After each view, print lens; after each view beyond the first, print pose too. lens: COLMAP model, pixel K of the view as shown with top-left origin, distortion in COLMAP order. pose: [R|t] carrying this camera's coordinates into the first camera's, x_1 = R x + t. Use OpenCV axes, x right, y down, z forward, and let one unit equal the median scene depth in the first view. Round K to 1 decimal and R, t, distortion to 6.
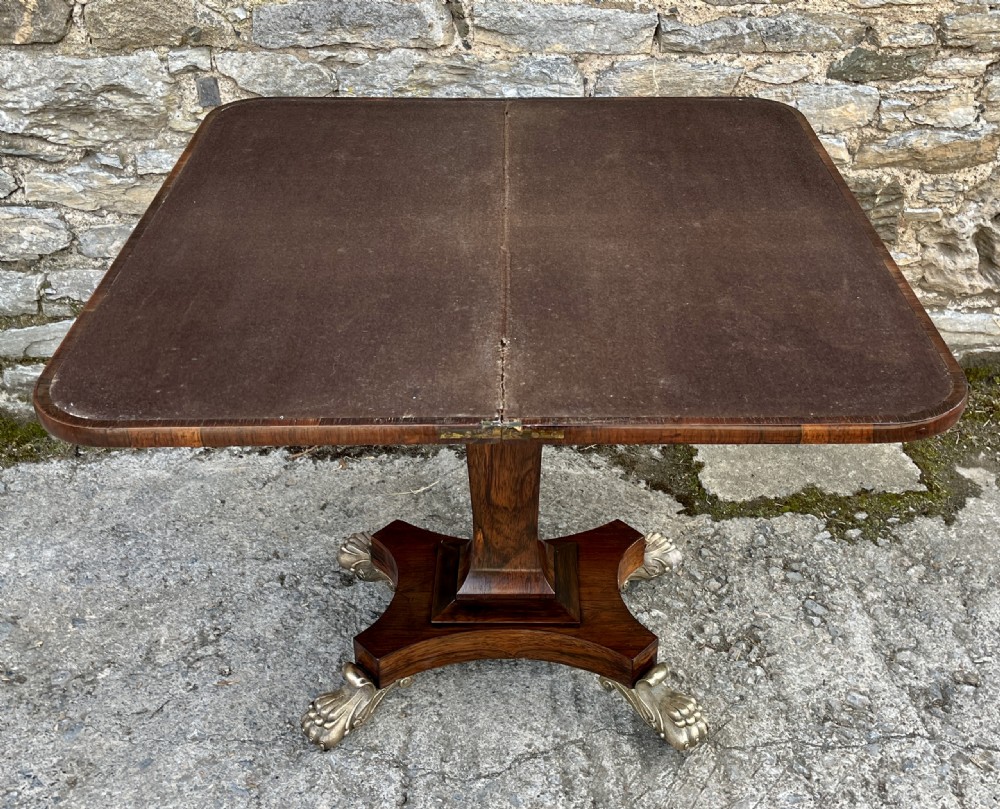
lens RADIAL K [[1192.3, 0, 520.6], [0, 1192.3, 310.2], [0, 0, 1]] dist [0.031284, 0.000000]
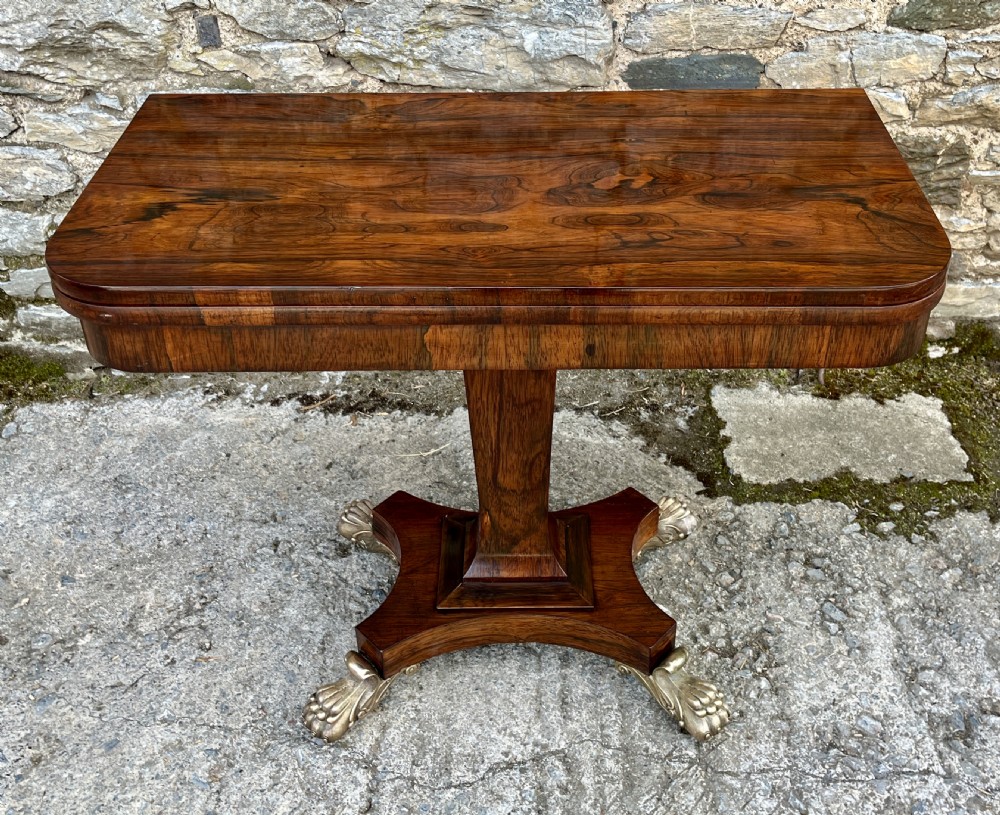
lens RADIAL K [[1139.5, 0, 519.0], [0, 1139.5, 302.1], [0, 0, 1]] dist [0.031485, 0.000000]
pose [[0.995550, 0.038670, -0.085935, 0.068515], [-0.031003, 0.995564, 0.088830, -0.059704], [0.088989, -0.085770, 0.992333, 0.117289]]
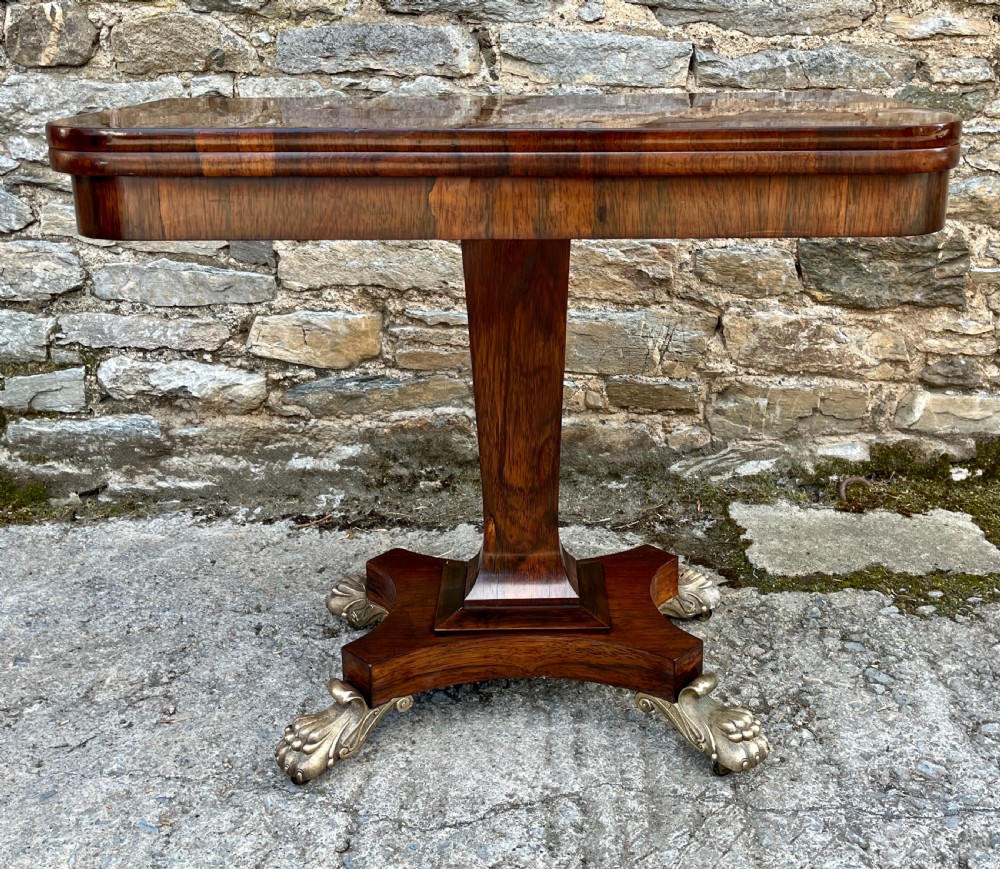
lens RADIAL K [[1119.9, 0, 536.6], [0, 1119.9, 353.5], [0, 0, 1]] dist [0.032852, 0.000000]
pose [[0.996330, 0.012845, -0.084630, 0.071734], [-0.031054, 0.975561, -0.217522, 0.201989], [0.079768, 0.219351, 0.972380, 0.170805]]
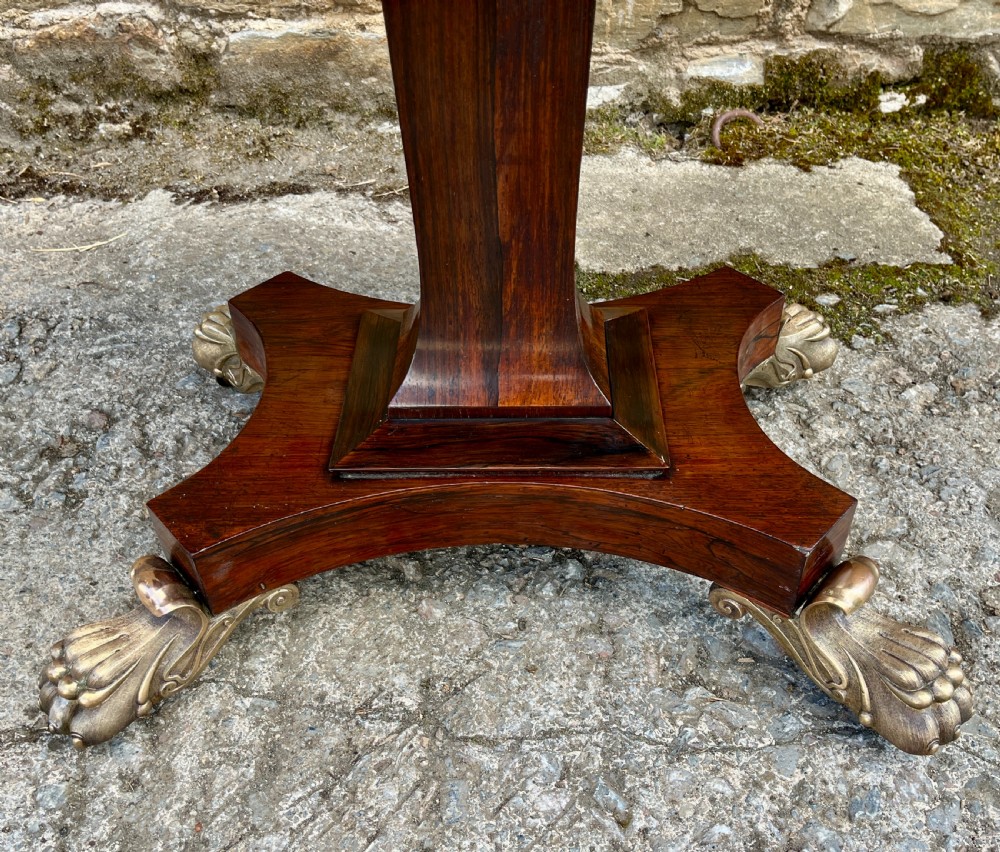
lens RADIAL K [[984.3, 0, 502.2], [0, 984.3, 439.9], [0, 0, 1]] dist [0.026470, 0.000000]
pose [[0.997174, 0.035572, -0.066164, 0.177743], [-0.020164, 0.975198, 0.220413, 0.146972], [0.072363, -0.218456, 0.973160, 0.563197]]
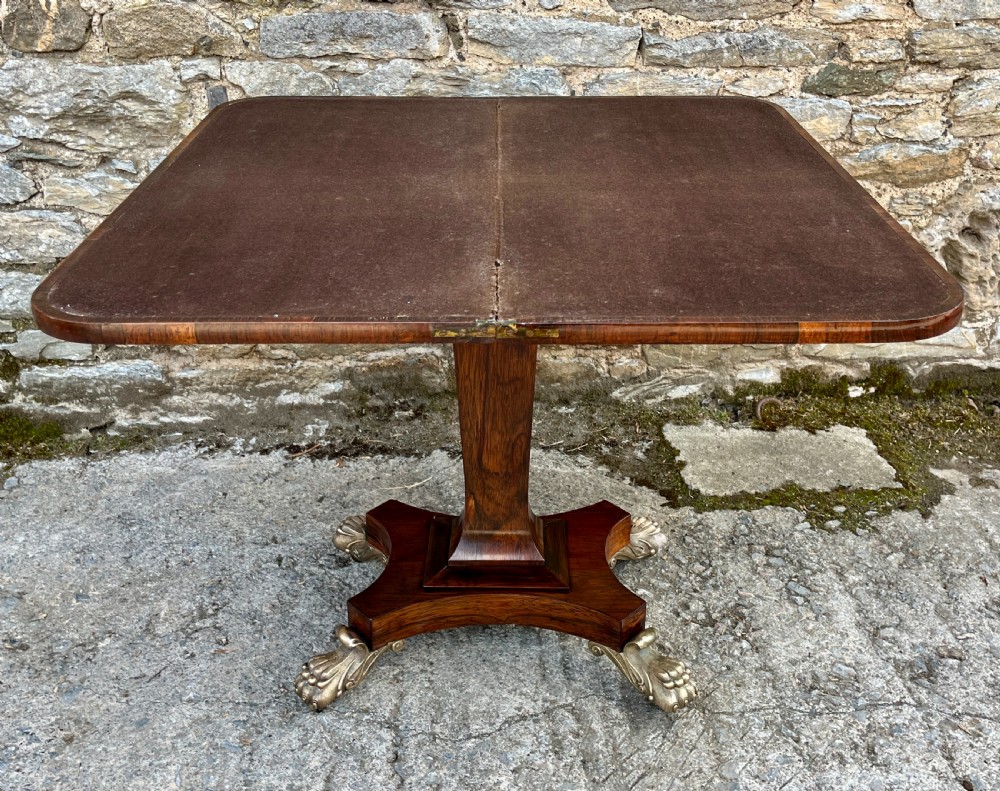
lens RADIAL K [[1080.5, 0, 491.1], [0, 1080.5, 347.6], [0, 0, 1]] dist [0.032650, 0.000000]
pose [[0.999891, 0.003473, -0.014336, -0.003720], [-0.004316, 0.998234, -0.059244, 0.095975], [0.014105, 0.059299, 0.998141, 0.055925]]
